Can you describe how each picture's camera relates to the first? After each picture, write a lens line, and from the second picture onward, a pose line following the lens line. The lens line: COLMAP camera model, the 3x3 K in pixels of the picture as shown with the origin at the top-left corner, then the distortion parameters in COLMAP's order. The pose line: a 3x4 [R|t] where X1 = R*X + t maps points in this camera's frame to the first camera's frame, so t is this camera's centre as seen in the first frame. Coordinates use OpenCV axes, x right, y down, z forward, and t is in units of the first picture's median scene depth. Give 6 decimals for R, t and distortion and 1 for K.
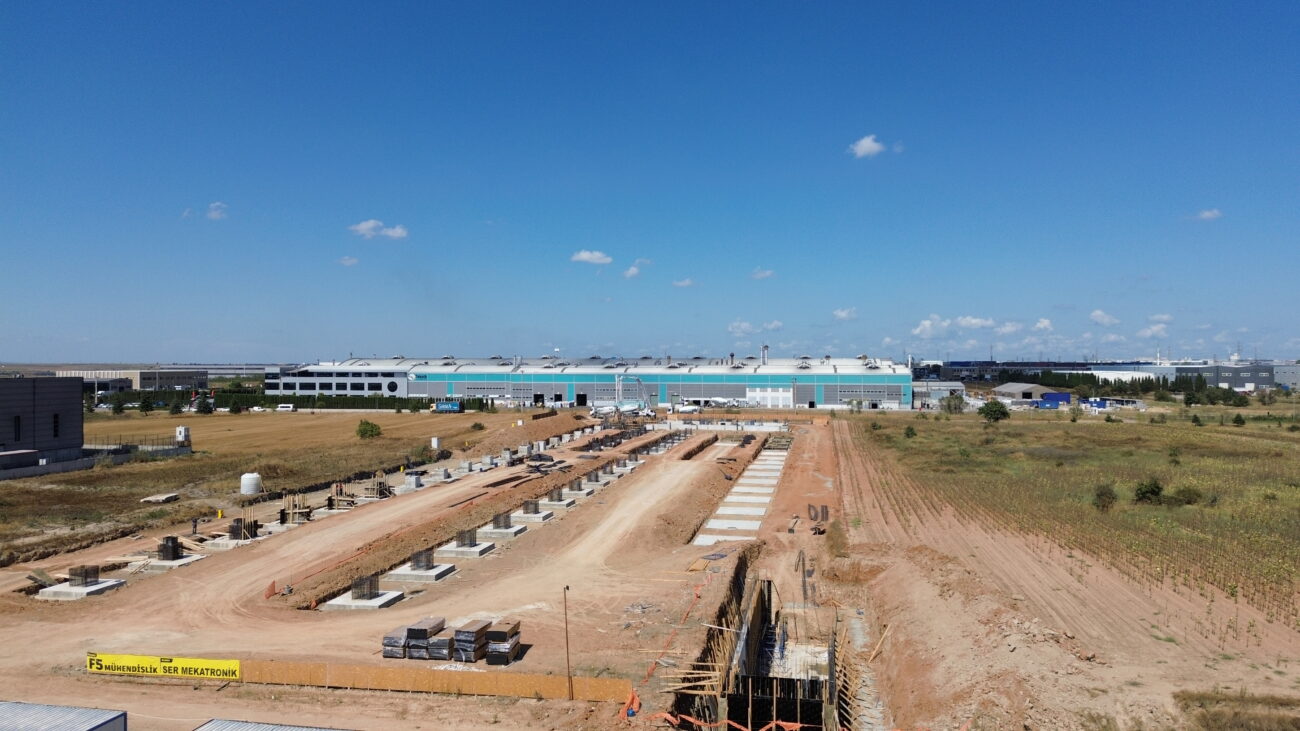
lens RADIAL K [[923.3, 0, 652.4], [0, 923.3, 367.4], [0, 0, 1]] dist [0.070055, -0.071903]
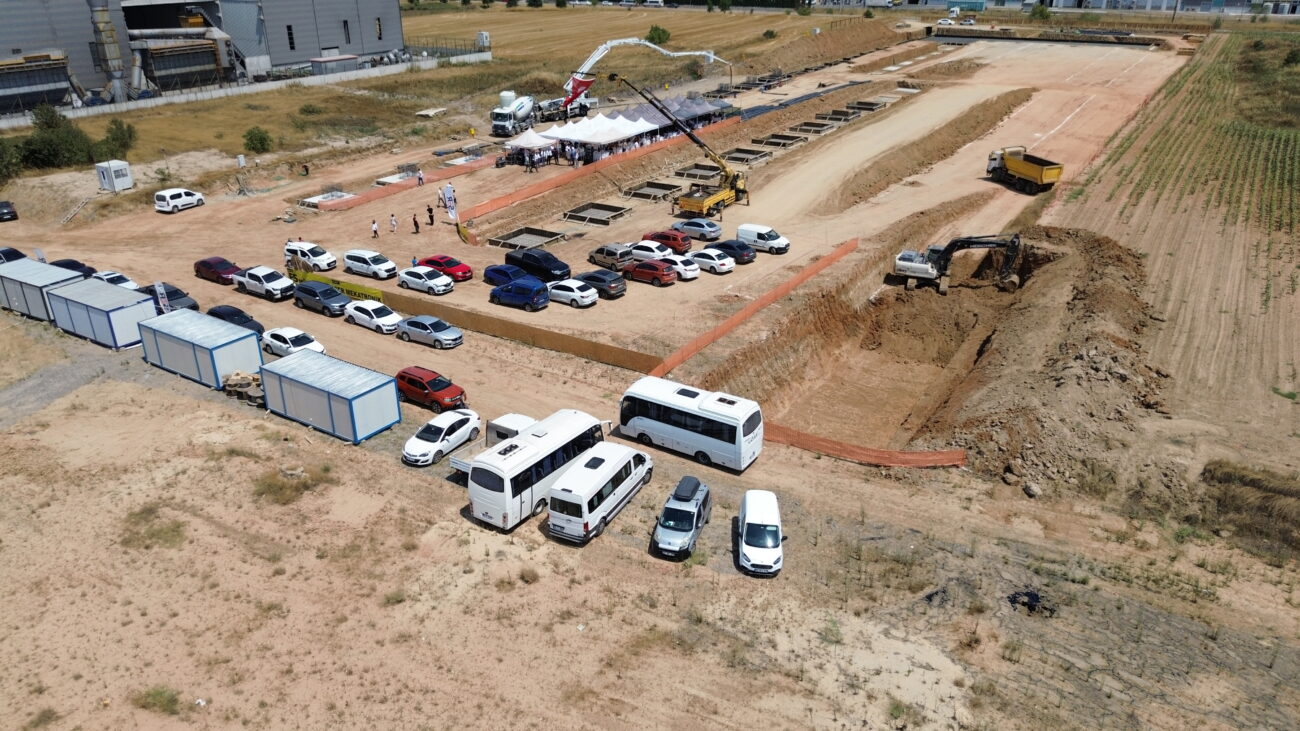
lens RADIAL K [[923.3, 0, 646.2], [0, 923.3, 378.0], [0, 0, 1]] dist [0.070055, -0.071903]
pose [[0.926544, 0.155505, -0.342541, 0.049579], [0.005171, 0.905211, 0.424932, -0.015465], [0.376151, -0.395489, 0.837913, 0.010736]]
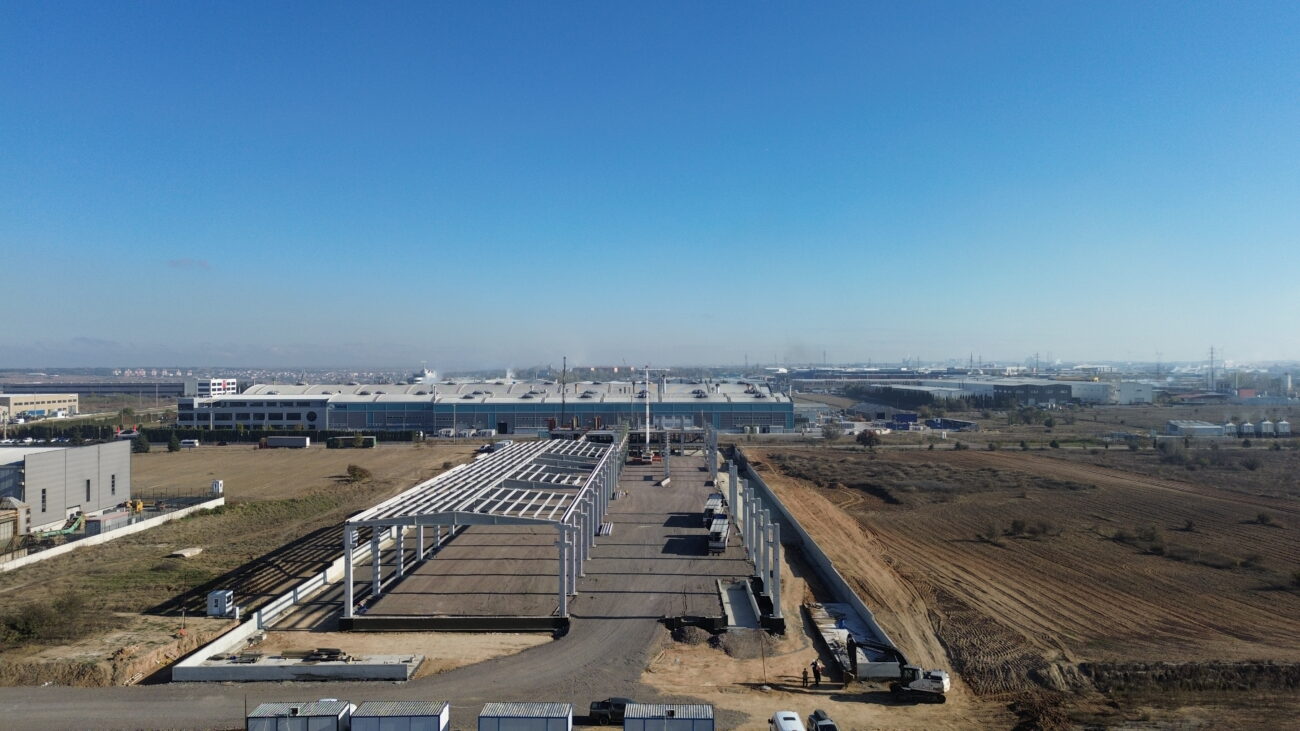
lens RADIAL K [[923.3, 0, 649.6], [0, 923.3, 354.5], [0, 0, 1]] dist [0.070055, -0.071903]
pose [[0.985887, -0.000942, 0.167411, -0.087565], [0.003215, 0.999906, -0.013309, -0.036767], [-0.167383, 0.013660, 0.985797, -0.105910]]
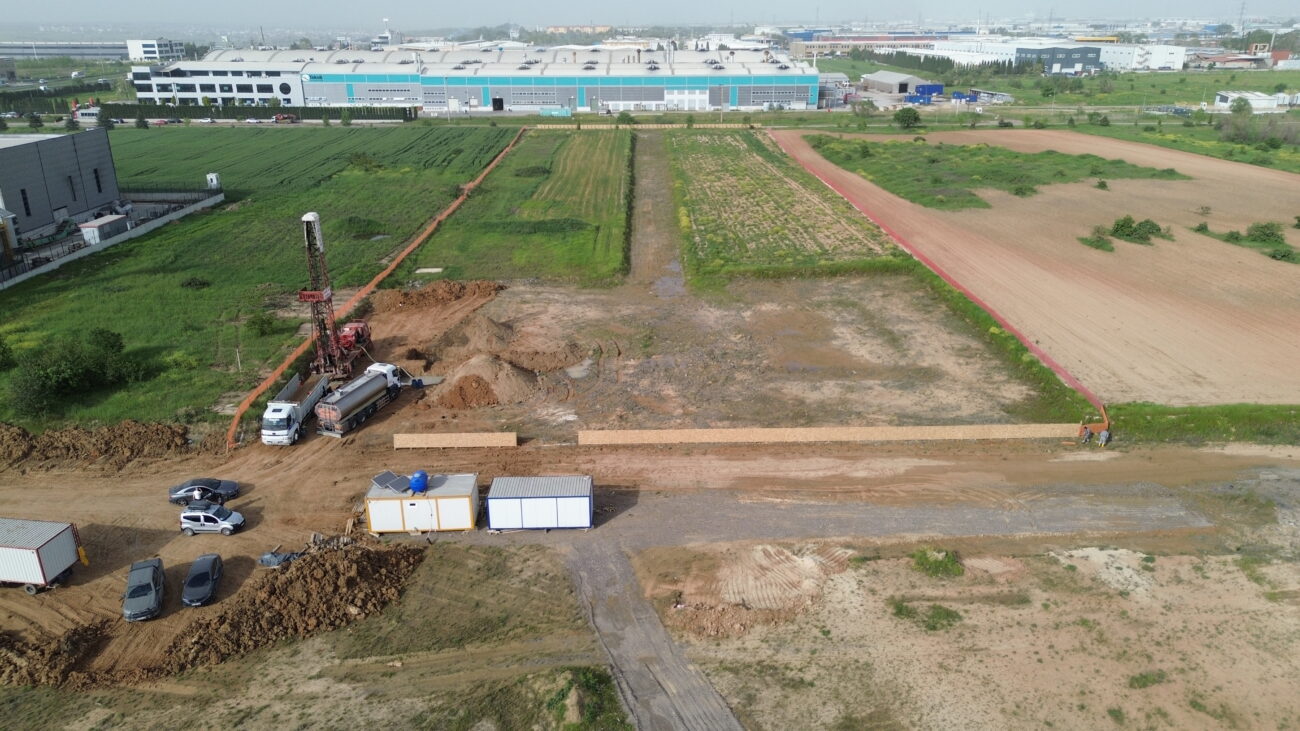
lens RADIAL K [[923.3, 0, 652.6], [0, 923.3, 367.8], [0, 0, 1]] dist [0.070055, -0.071903]
pose [[0.979992, -0.070961, 0.185957, -0.121472], [0.002295, 0.938253, 0.345942, -0.044378], [-0.199023, -0.338594, 0.919643, -0.045749]]
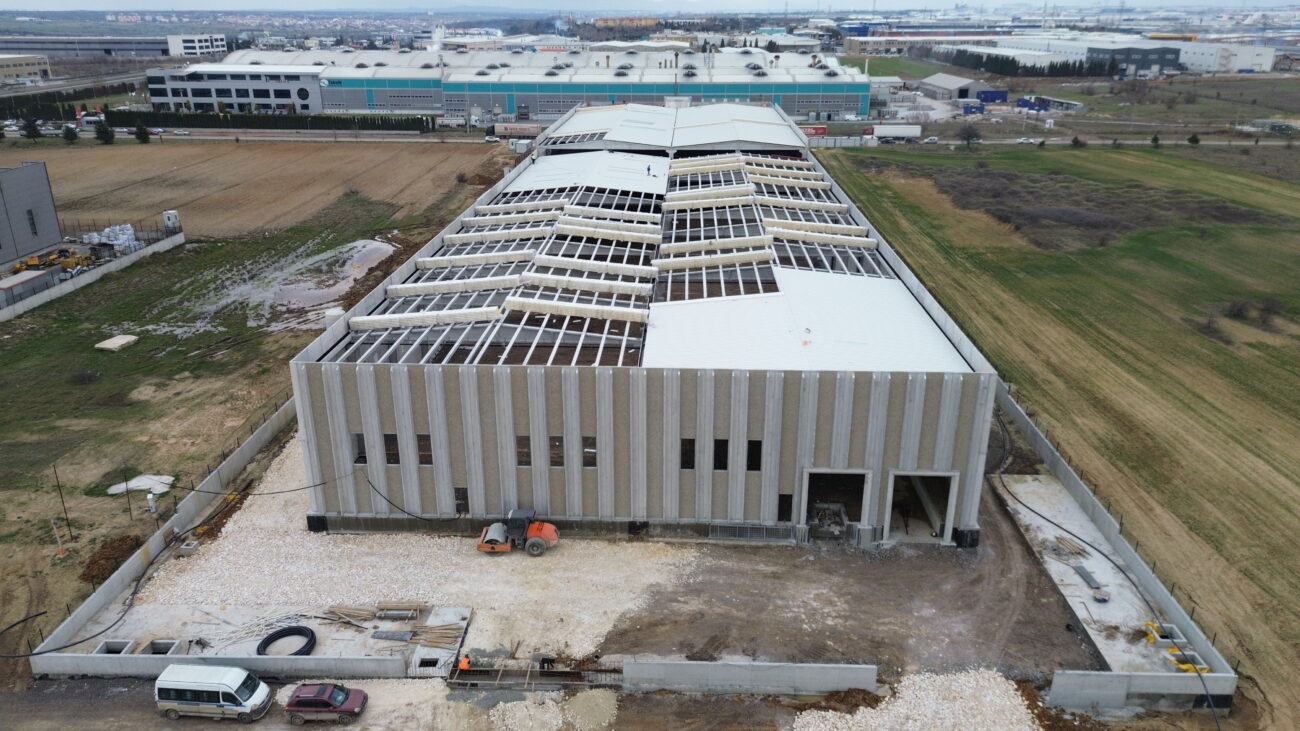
lens RADIAL K [[923.3, 0, 650.4], [0, 923.3, 360.5], [0, 0, 1]] dist [0.070055, -0.071903]
pose [[0.989821, -0.050153, 0.133188, -0.088623], [0.000420, 0.936875, 0.349666, -0.058087], [-0.142317, -0.346050, 0.927359, 0.029646]]
